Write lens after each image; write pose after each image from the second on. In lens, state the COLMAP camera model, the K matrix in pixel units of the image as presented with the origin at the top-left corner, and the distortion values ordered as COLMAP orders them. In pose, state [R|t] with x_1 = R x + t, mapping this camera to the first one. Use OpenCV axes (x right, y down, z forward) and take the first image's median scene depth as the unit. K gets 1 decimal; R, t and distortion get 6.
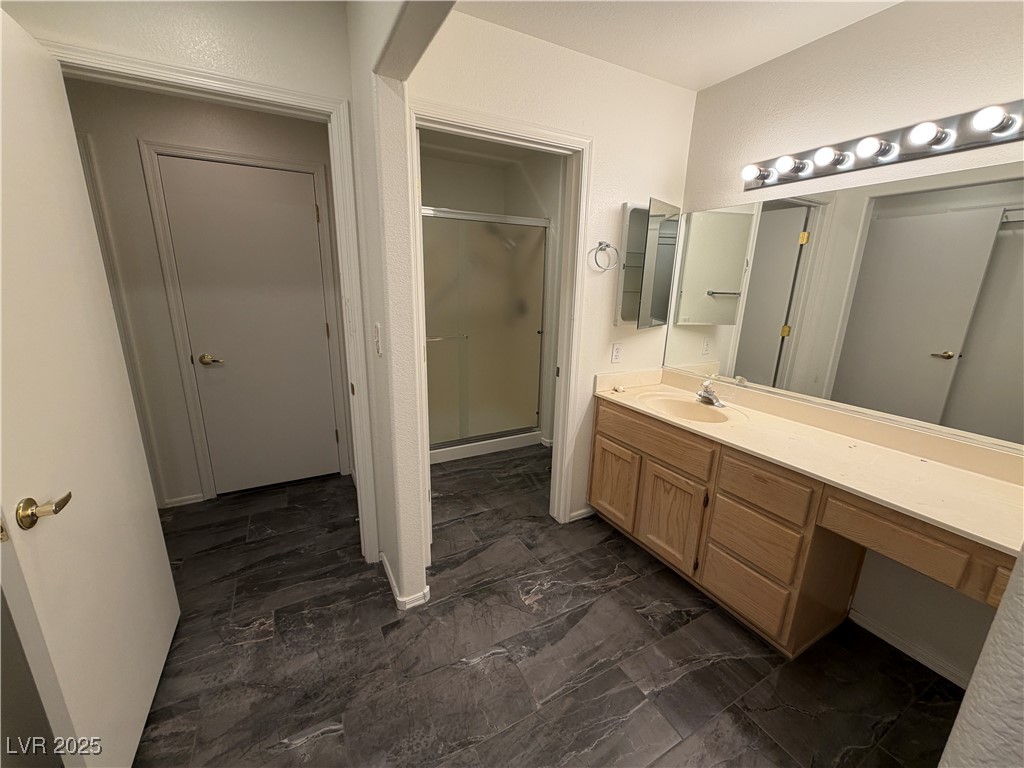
lens RADIAL K [[407.6, 0, 508.9], [0, 407.6, 383.1], [0, 0, 1]] dist [0.000266, -0.000162]
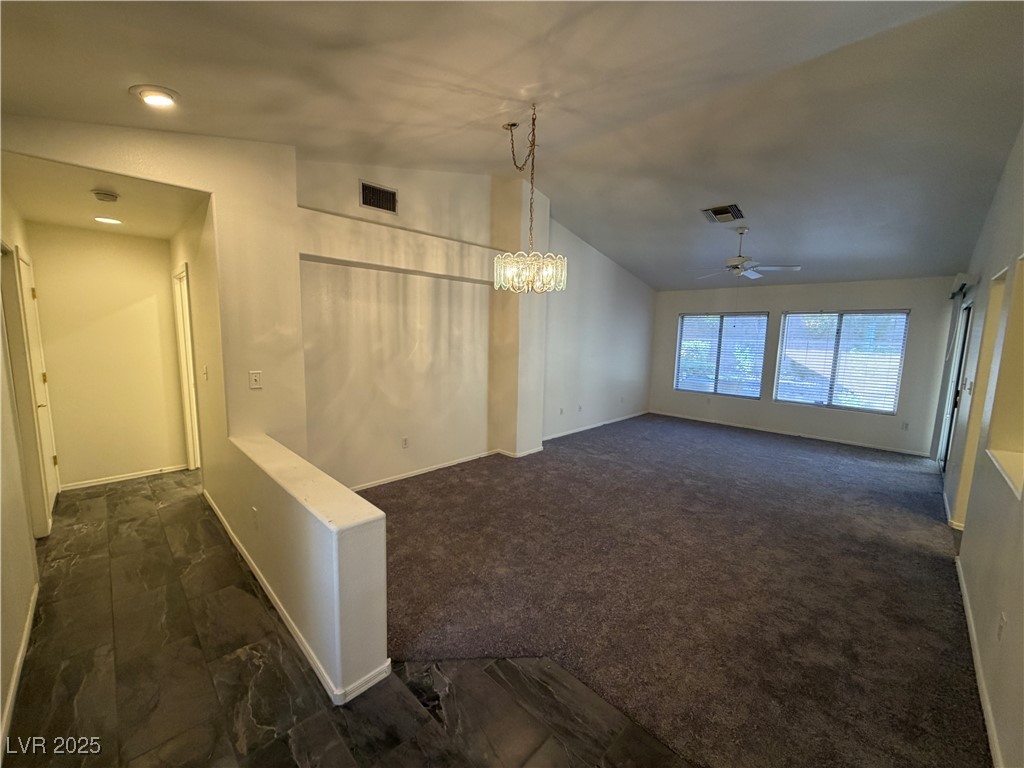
lens RADIAL K [[407.6, 0, 514.1], [0, 407.6, 385.3], [0, 0, 1]] dist [0.000266, -0.000162]
pose [[-0.300682, -0.140731, 0.943284, -9.839706], [0.213556, 0.954004, 0.210403, -0.280392], [-0.929508, 0.264708, -0.256798, -0.317382]]
